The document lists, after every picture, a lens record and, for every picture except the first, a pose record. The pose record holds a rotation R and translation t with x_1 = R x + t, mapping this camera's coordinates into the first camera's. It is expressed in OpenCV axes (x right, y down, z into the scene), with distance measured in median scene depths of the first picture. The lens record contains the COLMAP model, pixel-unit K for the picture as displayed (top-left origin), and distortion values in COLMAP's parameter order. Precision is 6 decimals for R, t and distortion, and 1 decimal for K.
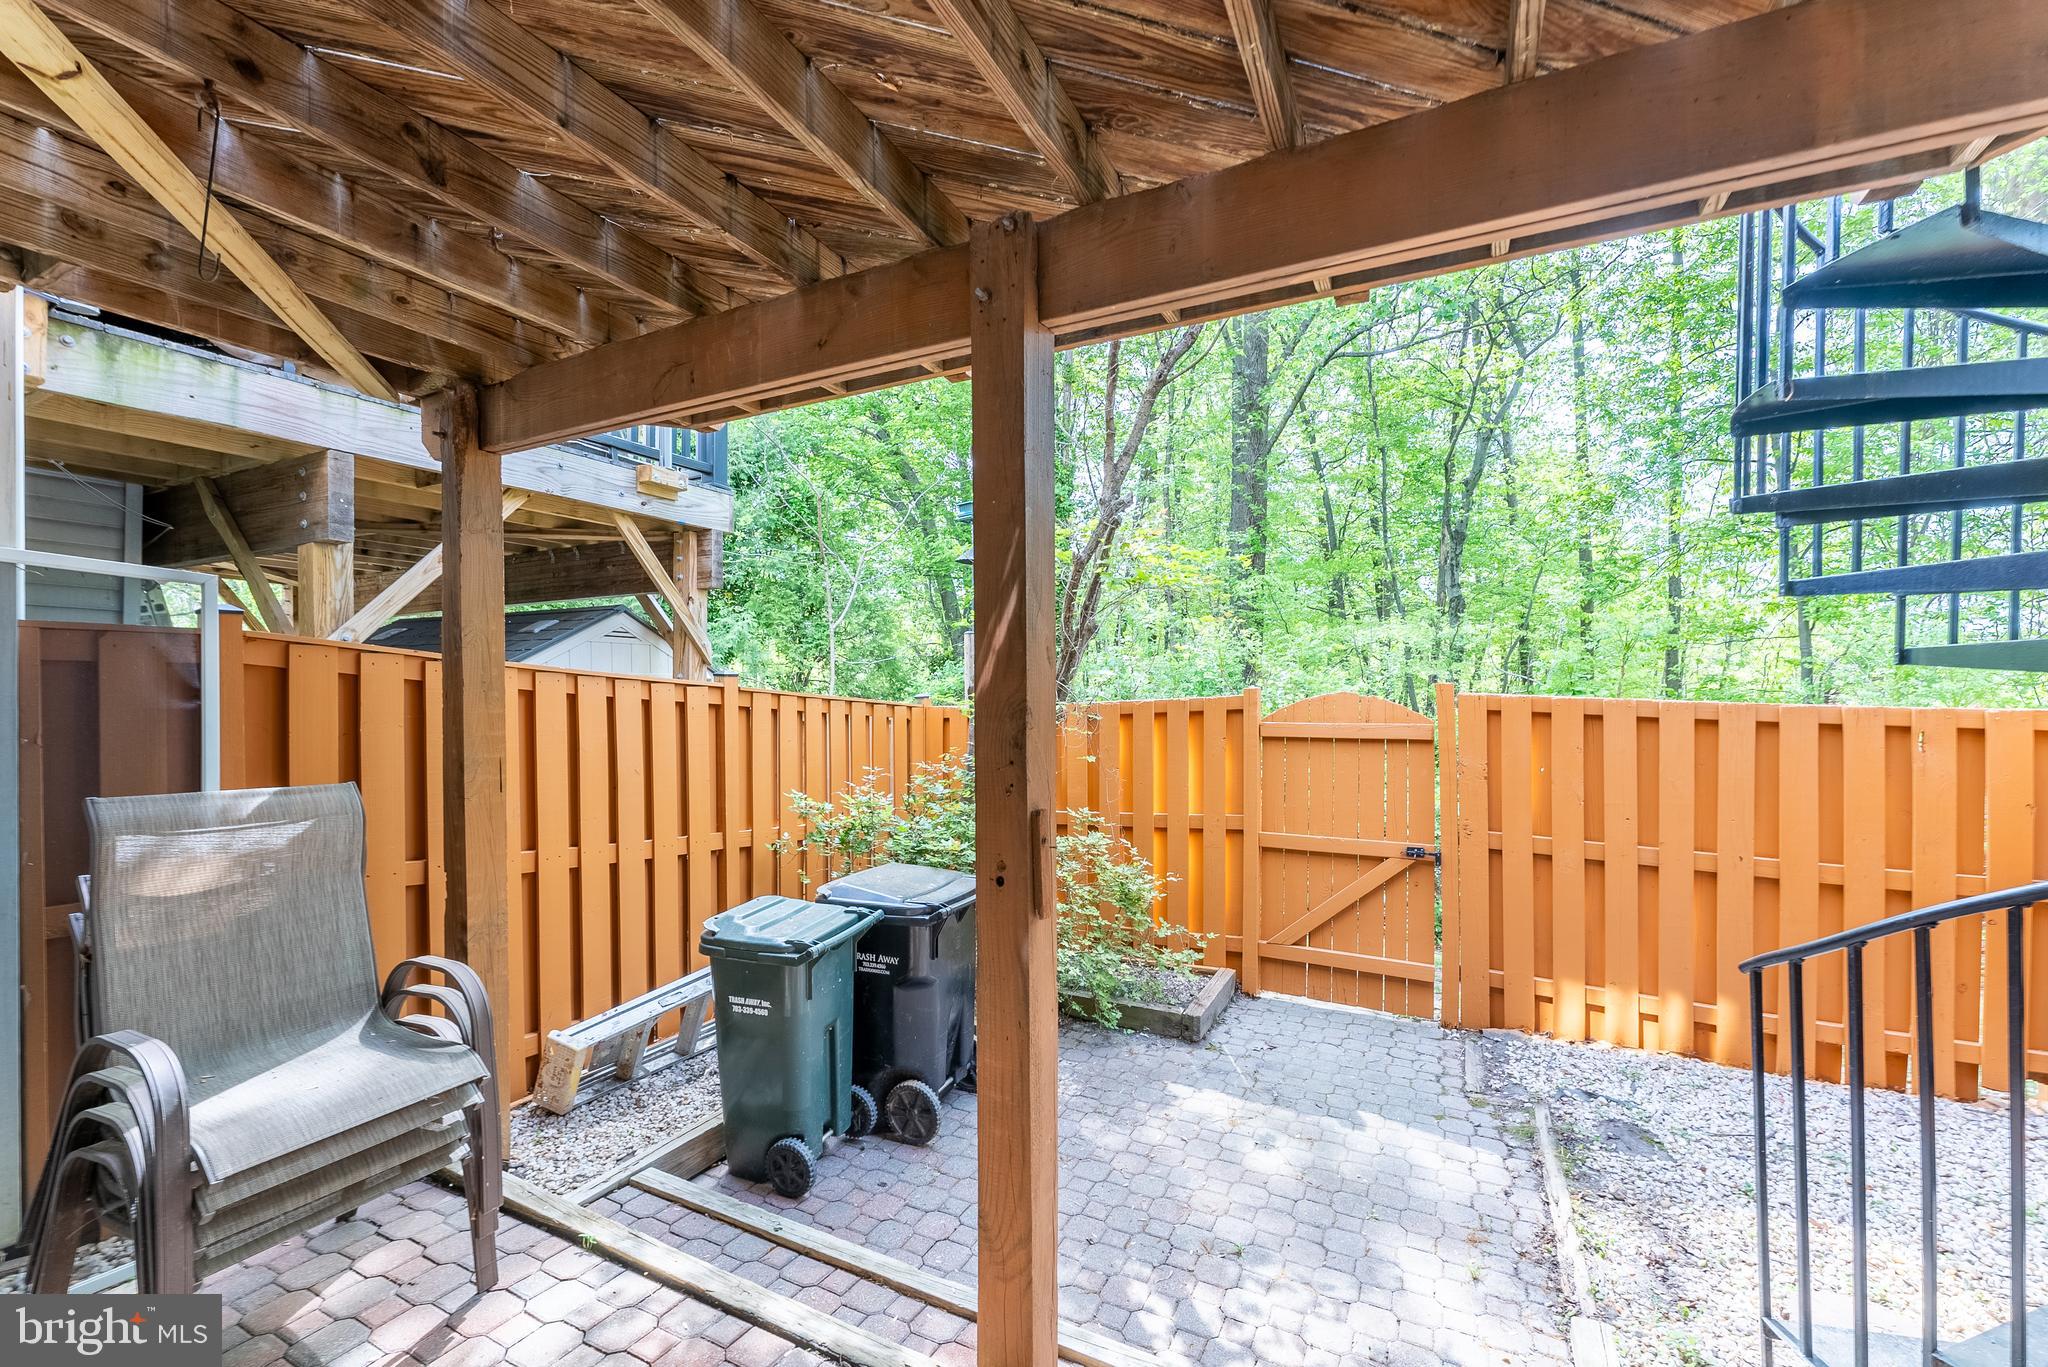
lens RADIAL K [[852.9, 0, 1023.9], [0, 852.9, 691.3], [0, 0, 1]] dist [0.004392, 0.000431]
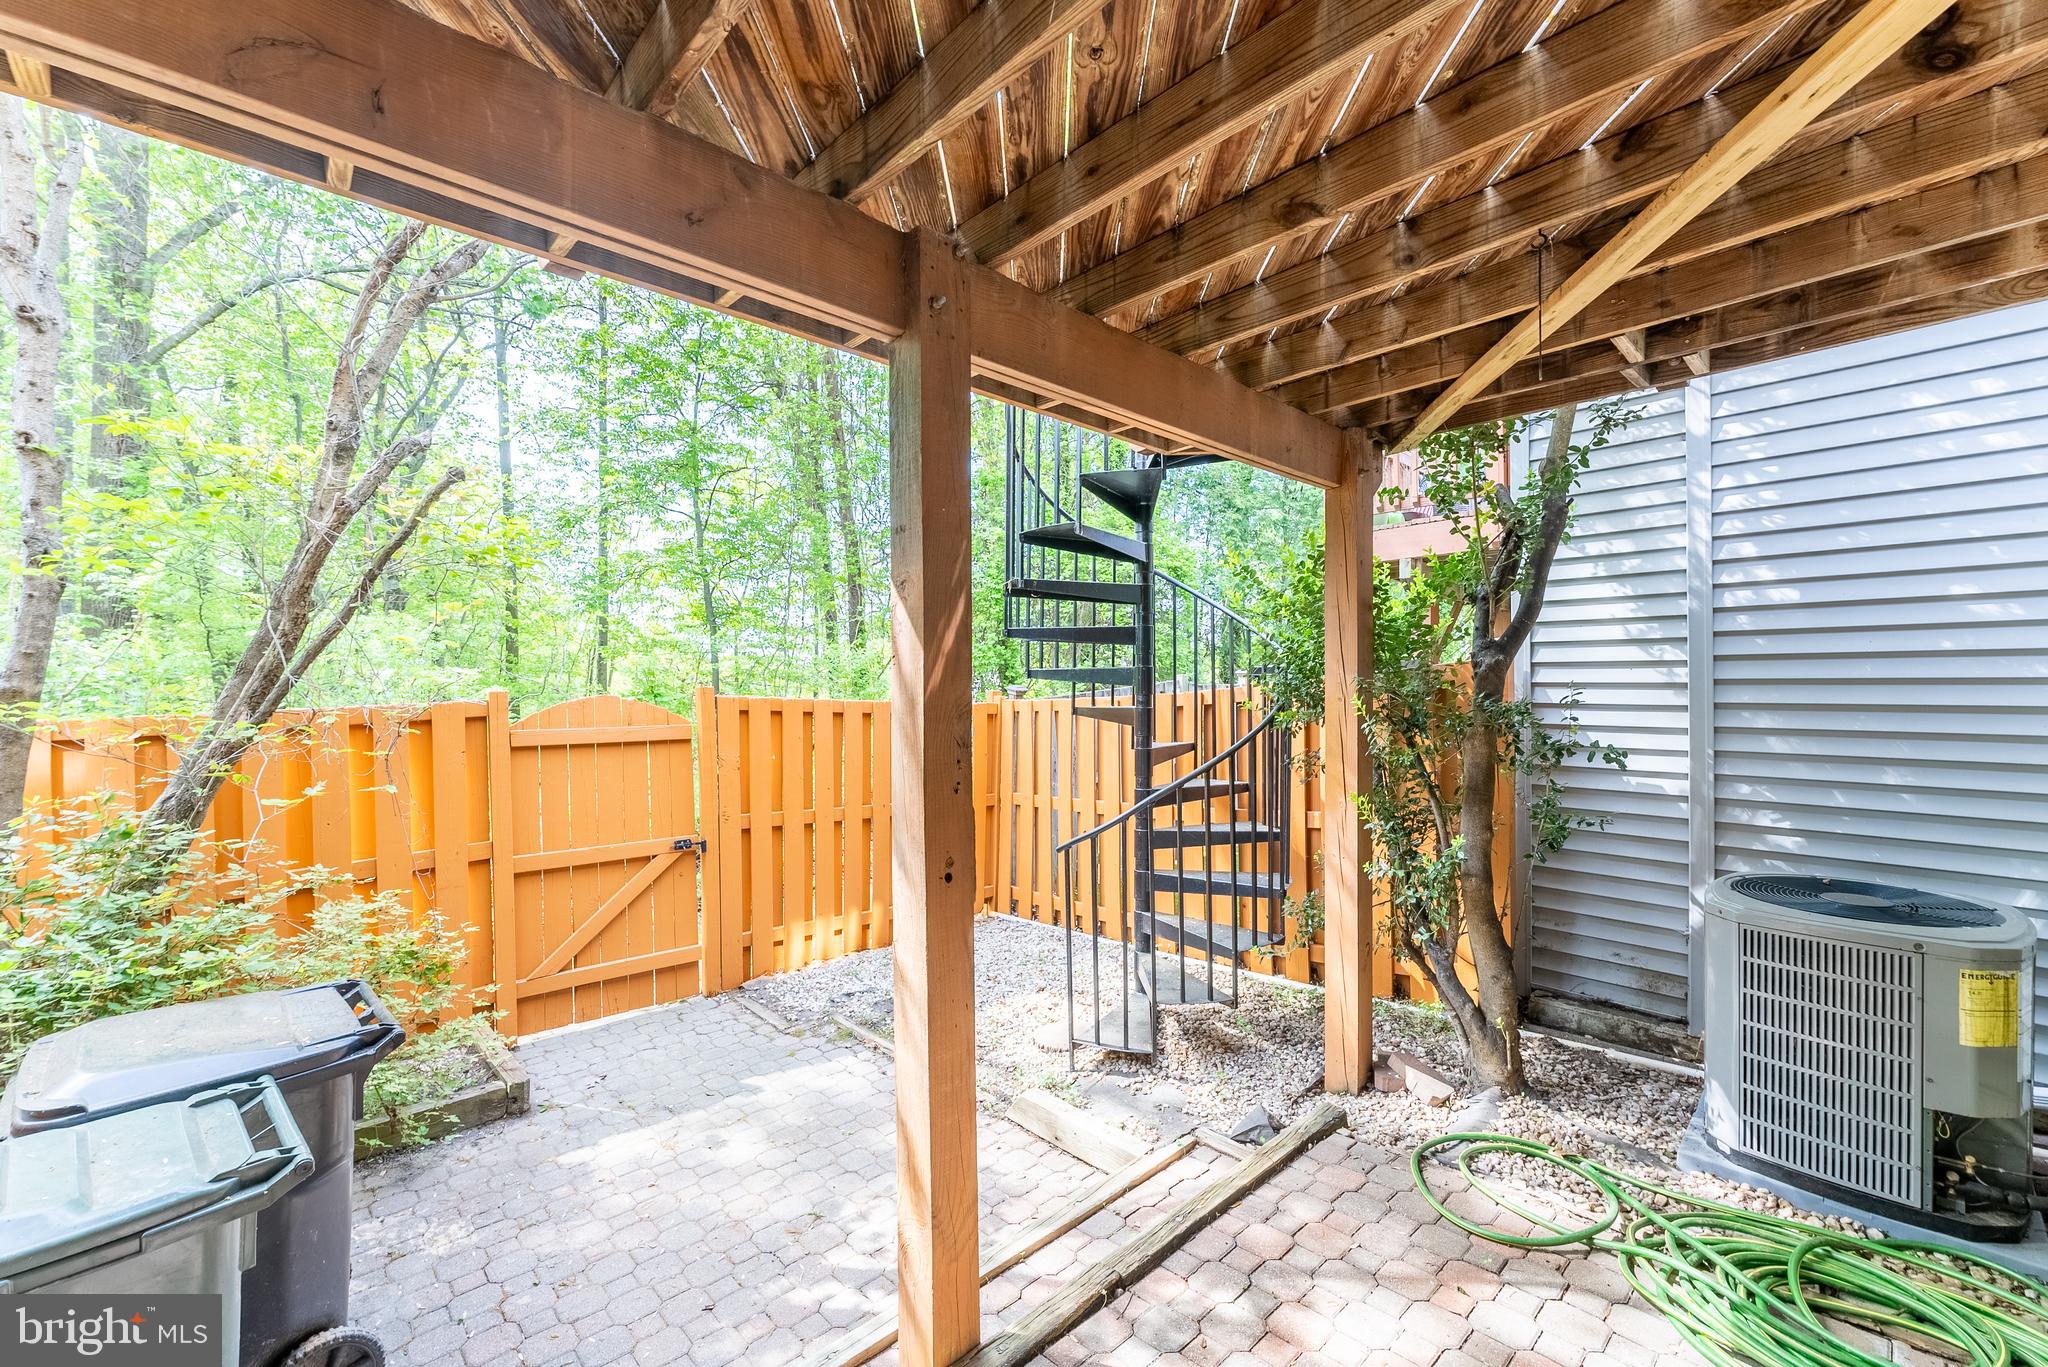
lens RADIAL K [[852.9, 0, 1029.9], [0, 852.9, 692.2], [0, 0, 1]] dist [0.004392, 0.000431]
pose [[0.321976, -0.001074, 0.946747, -0.436389], [0.003369, 0.999994, -0.000011, -0.000899], [-0.946742, 0.003193, 0.321978, 0.256258]]
